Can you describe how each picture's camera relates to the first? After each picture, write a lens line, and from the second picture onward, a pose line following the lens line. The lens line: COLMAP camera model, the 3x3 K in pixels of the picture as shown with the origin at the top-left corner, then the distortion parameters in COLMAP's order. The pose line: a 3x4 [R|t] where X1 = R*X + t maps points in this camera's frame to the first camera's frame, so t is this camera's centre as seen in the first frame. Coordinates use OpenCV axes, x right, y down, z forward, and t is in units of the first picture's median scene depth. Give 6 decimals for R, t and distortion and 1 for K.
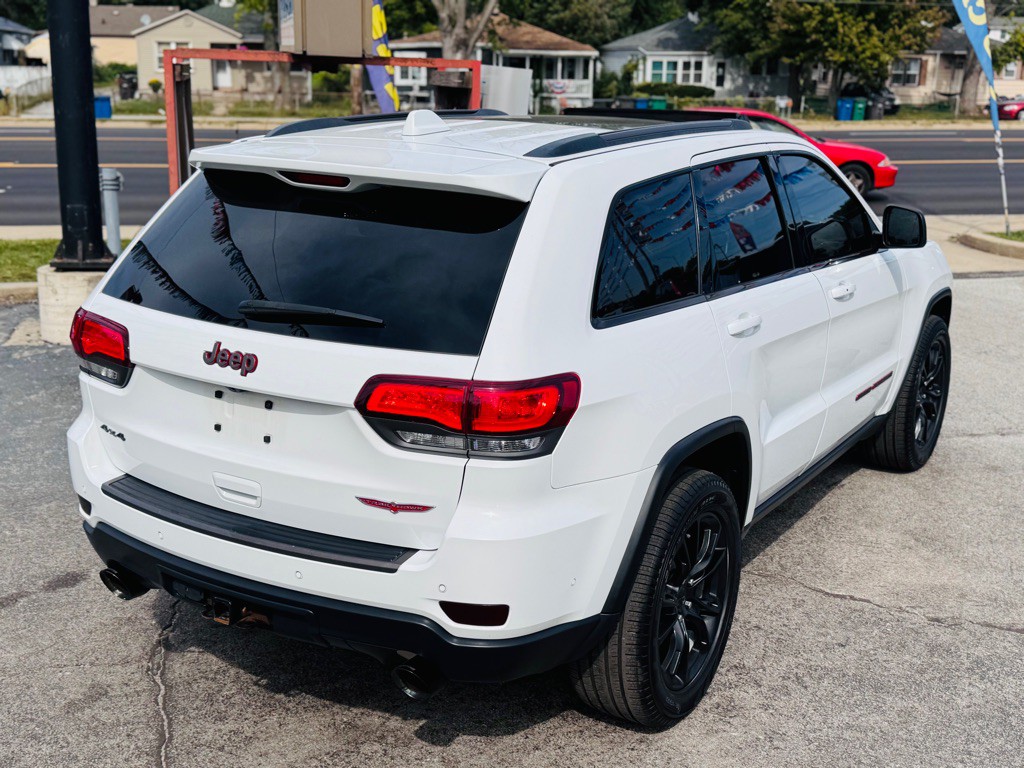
lens RADIAL K [[1173.2, 0, 512.0], [0, 1173.2, 384.0], [0, 0, 1]] dist [0.175726, -0.352104]
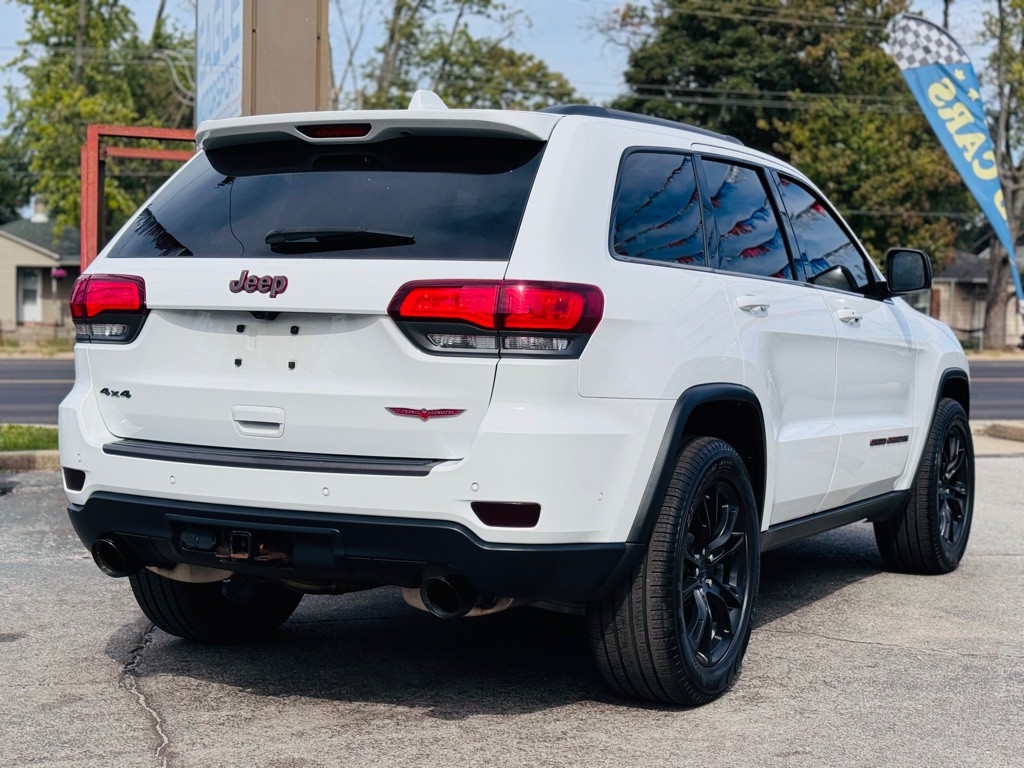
lens RADIAL K [[1593.6, 0, 512.0], [0, 1593.6, 384.0], [0, 0, 1]] dist [0.126388, -0.013614]
pose [[0.997998, -0.005355, 0.063025, -0.099914], [0.018399, 0.977901, -0.208258, 0.328641], [-0.060517, 0.209000, 0.976041, -0.314815]]
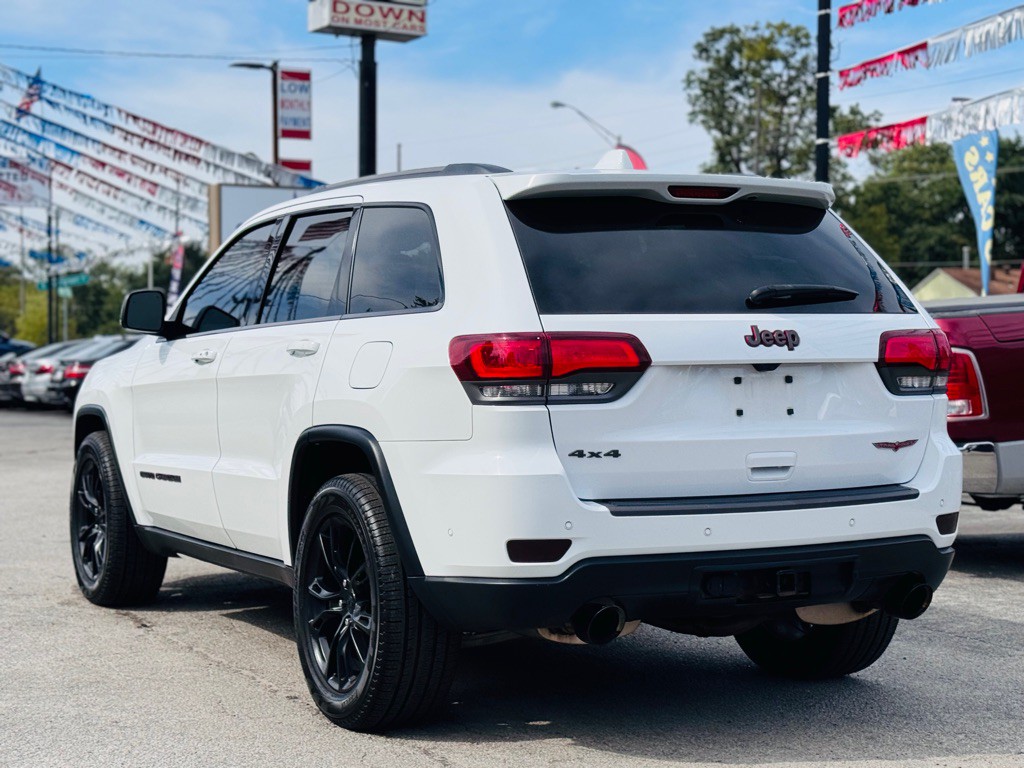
lens RADIAL K [[1808.7, 0, 509.6], [0, 1808.7, 396.4], [0, 0, 1]] dist [0.171566, -0.158968]
pose [[0.519225, -0.050889, 0.853121, -1.670053], [0.238048, 0.967333, -0.087179, 0.110575], [-0.820816, 0.248349, 0.514377, 0.326054]]
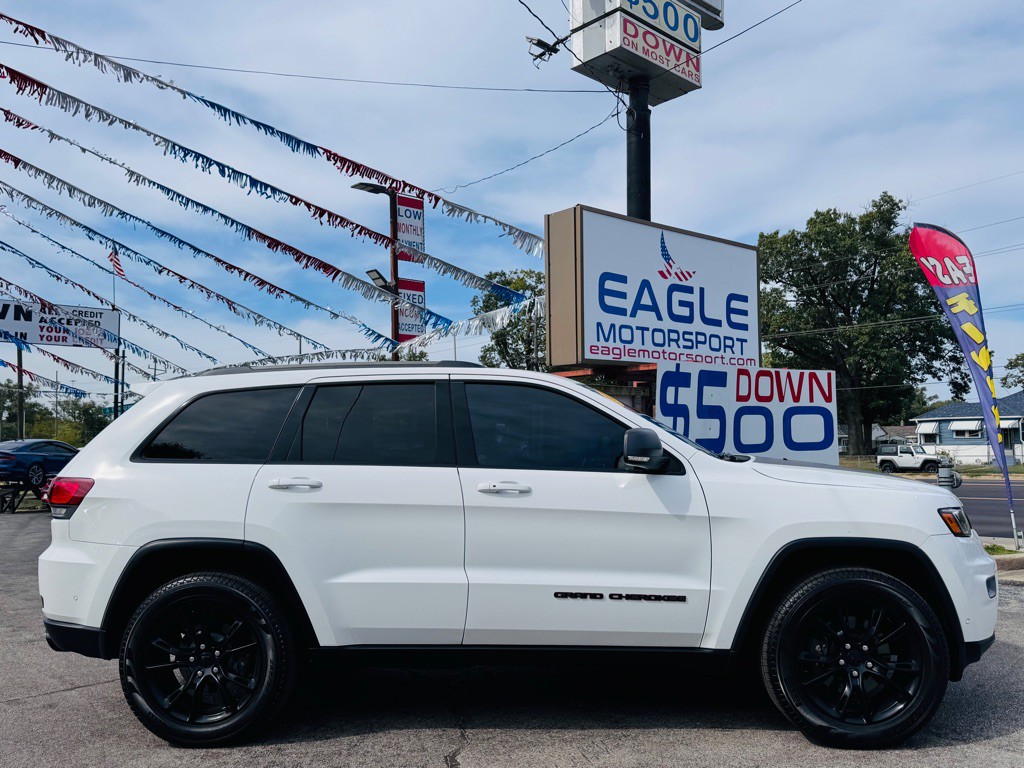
lens RADIAL K [[848.5, 0, 508.0], [0, 848.5, 388.9], [0, 0, 1]] dist [0.086023, -0.006620]
pose [[0.313722, 0.030119, 0.949037, 1.725327], [0.272492, 0.954599, -0.120373, -0.920176], [-0.909575, 0.296368, 0.291272, 4.260799]]
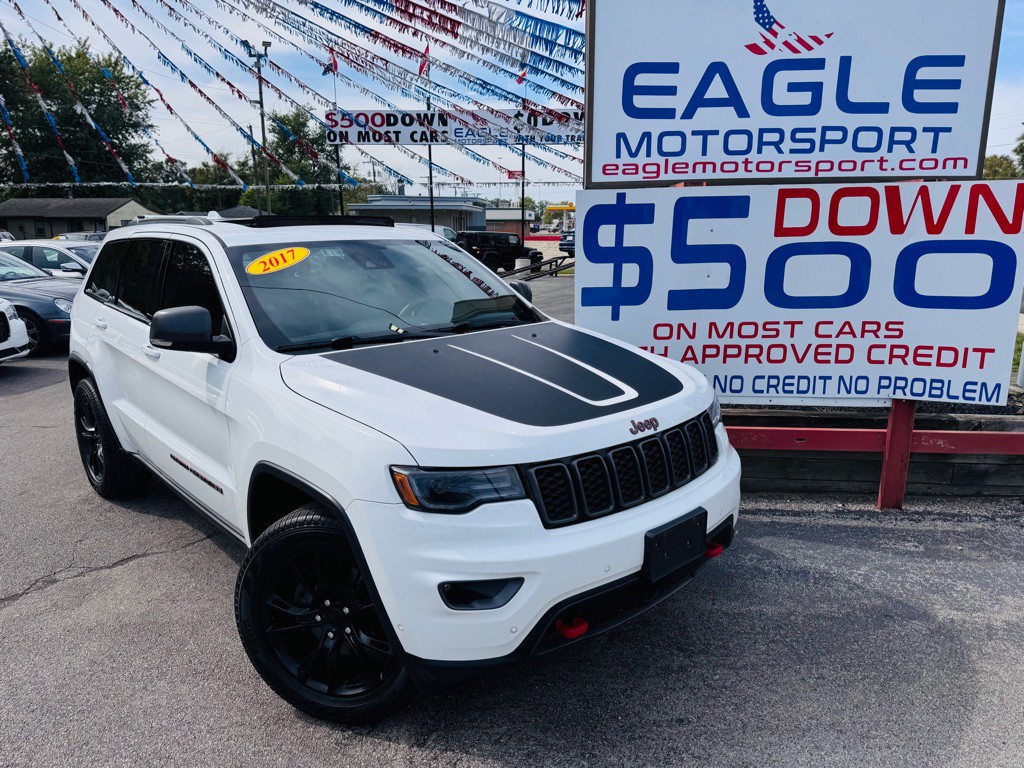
lens RADIAL K [[724.8, 0, 513.1], [0, 724.8, 381.8], [0, 0, 1]] dist [0.050517, -0.062288]
pose [[0.891983, -0.127284, 0.433779, 2.854672], [0.145909, 0.989250, -0.009757, -0.798163], [-0.427874, 0.071995, 0.900966, 3.462952]]
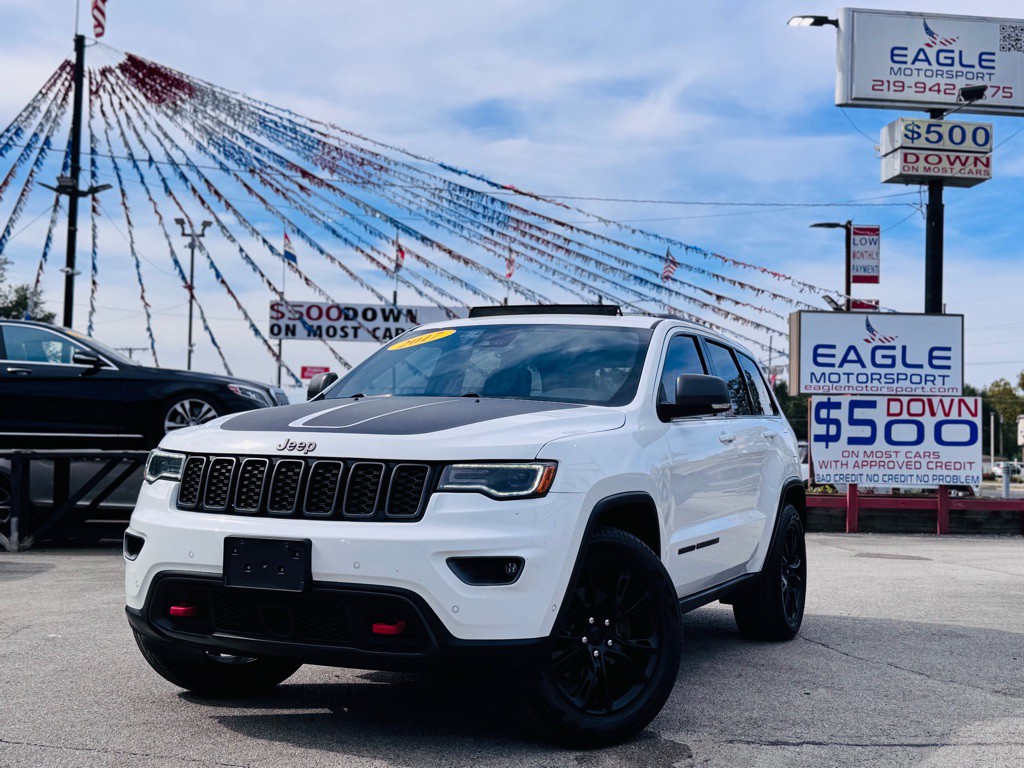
lens RADIAL K [[1287.5, 0, 512.0], [0, 1287.5, 384.0], [0, 0, 1]] dist [0.202742, -0.469827]
pose [[0.797112, 0.018710, 0.603541, -0.757921], [0.164264, 0.955106, -0.246556, -0.024375], [-0.581059, 0.295673, 0.758253, 1.081009]]
